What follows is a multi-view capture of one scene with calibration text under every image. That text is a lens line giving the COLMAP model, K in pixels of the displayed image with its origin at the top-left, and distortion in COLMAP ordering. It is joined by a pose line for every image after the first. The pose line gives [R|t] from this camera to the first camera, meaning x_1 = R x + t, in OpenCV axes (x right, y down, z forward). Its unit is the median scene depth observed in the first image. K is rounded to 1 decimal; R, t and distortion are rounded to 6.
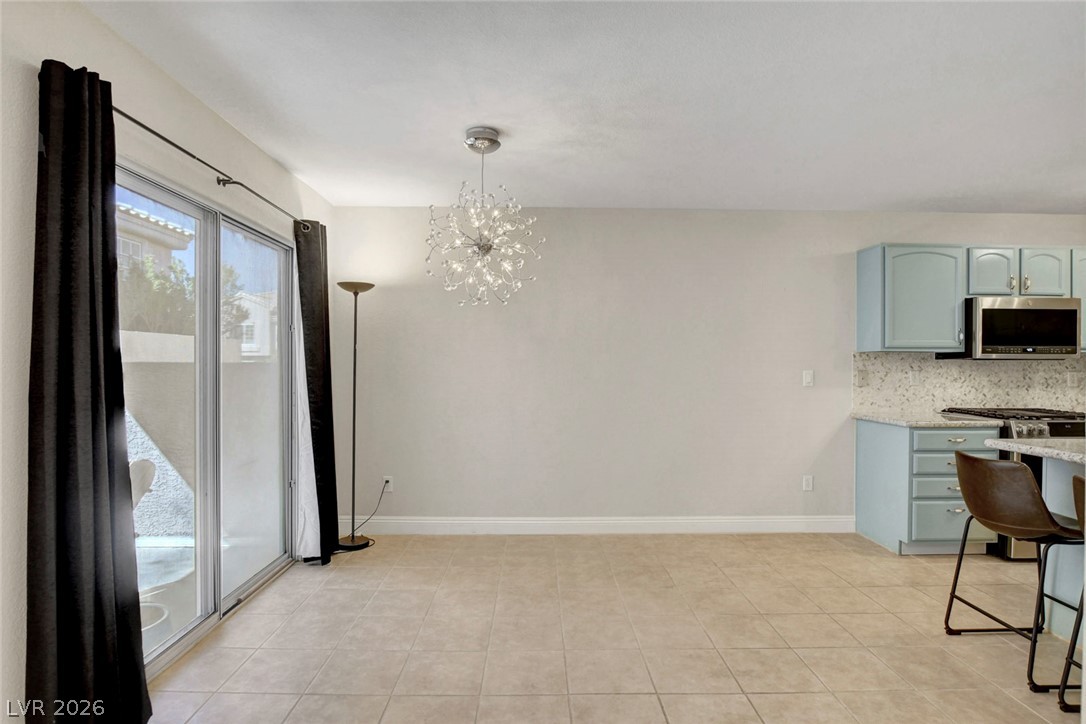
lens RADIAL K [[556.1, 0, 539.1], [0, 556.1, 369.2], [0, 0, 1]] dist [-0.025280, 0.001106]
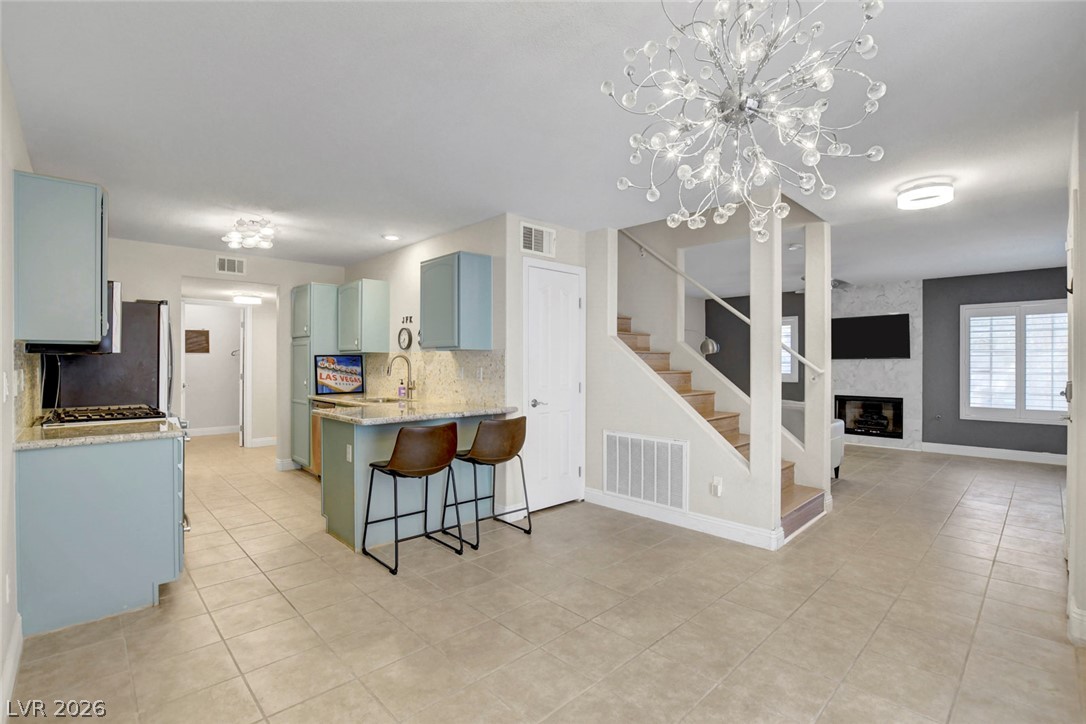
lens RADIAL K [[489.5, 0, 543.0], [0, 489.5, 362.0], [0, 0, 1]] dist [-0.024174, 0.000045]
pose [[-0.684733, -0.004781, 0.728779, -0.205147], [0.001710, 0.999965, 0.008167, -0.010324], [-0.728792, 0.006838, -0.684701, 1.021884]]
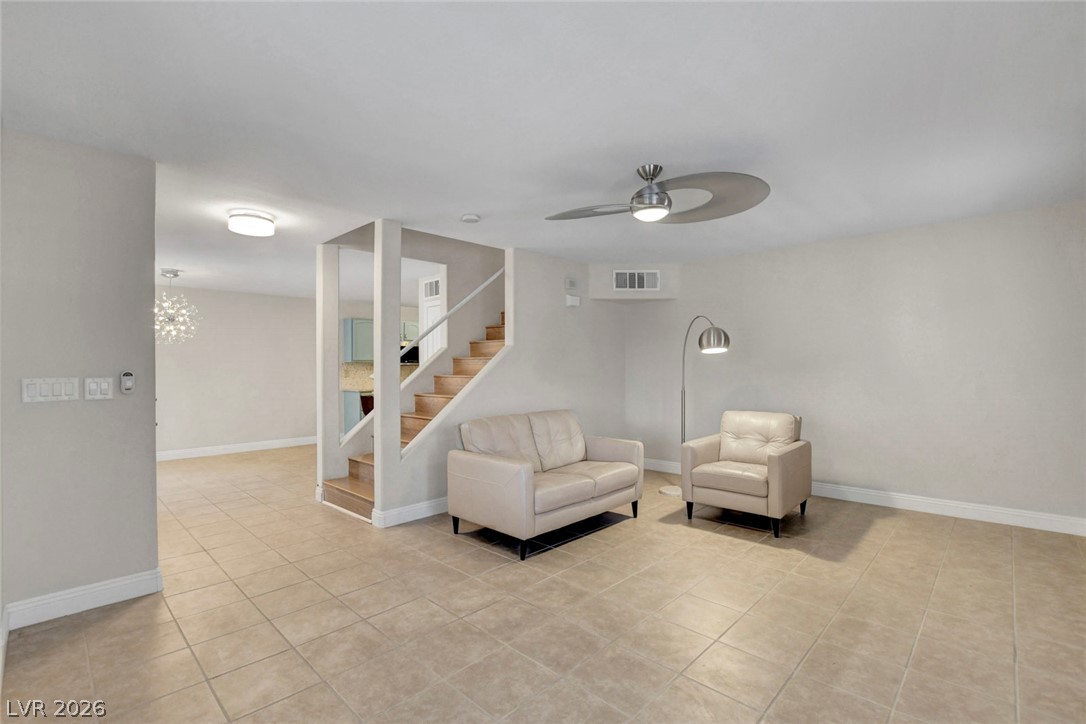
lens RADIAL K [[477.6, 0, 544.1], [0, 477.6, 361.0], [0, 0, 1]] dist [-0.032348, -0.000084]
pose [[0.683944, 0.000971, 0.729533, -0.338374], [0.014580, 0.999781, -0.014999, 0.006381], [-0.729388, 0.020895, 0.683781, -1.093806]]
